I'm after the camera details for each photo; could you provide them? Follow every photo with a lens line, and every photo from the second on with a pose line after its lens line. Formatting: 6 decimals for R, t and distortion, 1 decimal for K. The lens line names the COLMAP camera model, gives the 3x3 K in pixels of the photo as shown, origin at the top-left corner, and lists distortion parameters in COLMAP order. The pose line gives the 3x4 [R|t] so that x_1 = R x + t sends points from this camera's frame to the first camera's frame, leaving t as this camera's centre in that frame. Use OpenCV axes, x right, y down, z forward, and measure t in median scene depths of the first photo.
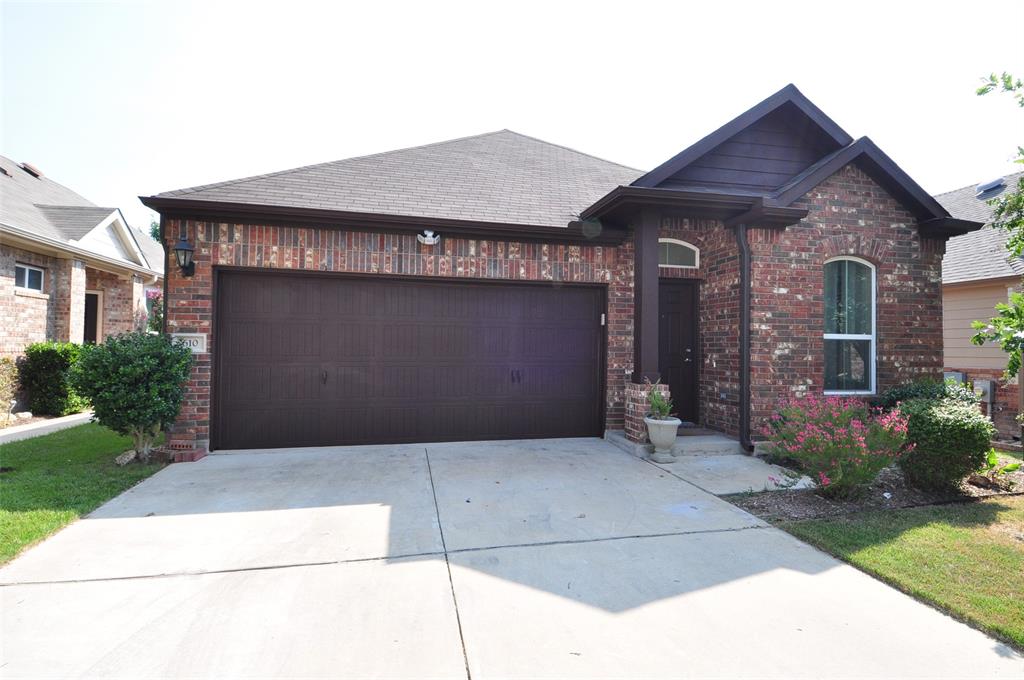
lens RADIAL K [[536.4, 0, 524.0], [0, 536.4, 333.9], [0, 0, 1]] dist [0.046205, -0.044740]
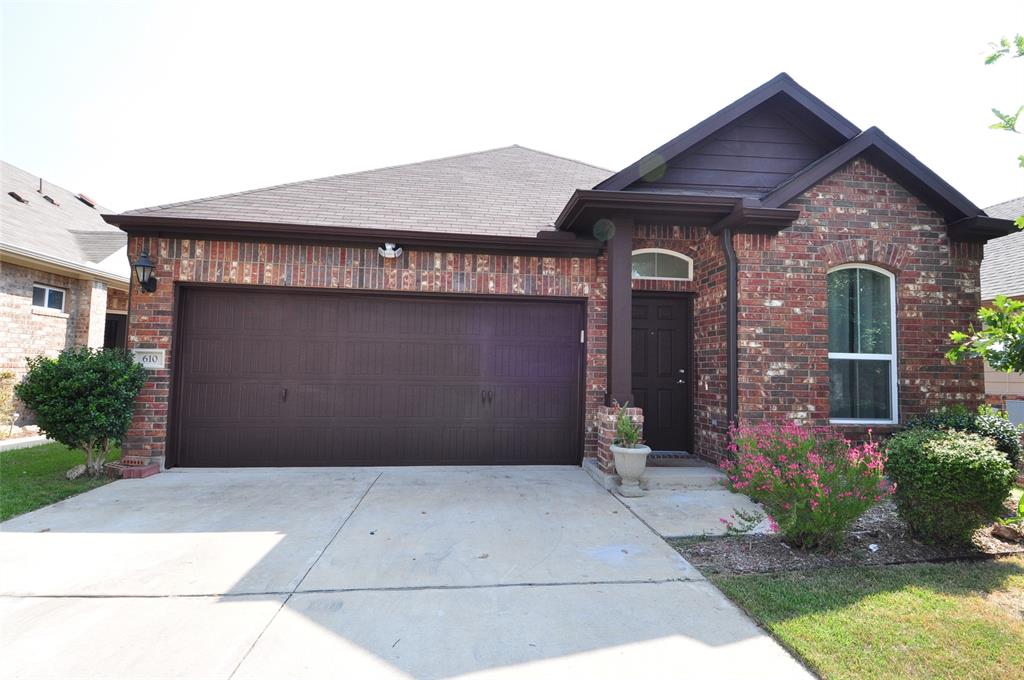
lens RADIAL K [[536.4, 0, 524.0], [0, 536.4, 333.9], [0, 0, 1]] dist [0.046205, -0.044740]
pose [[0.992558, -0.000125, -0.121774, 0.176751], [-0.005208, 0.999041, -0.043475, 0.010305], [0.121662, 0.043786, 0.991605, 0.079567]]
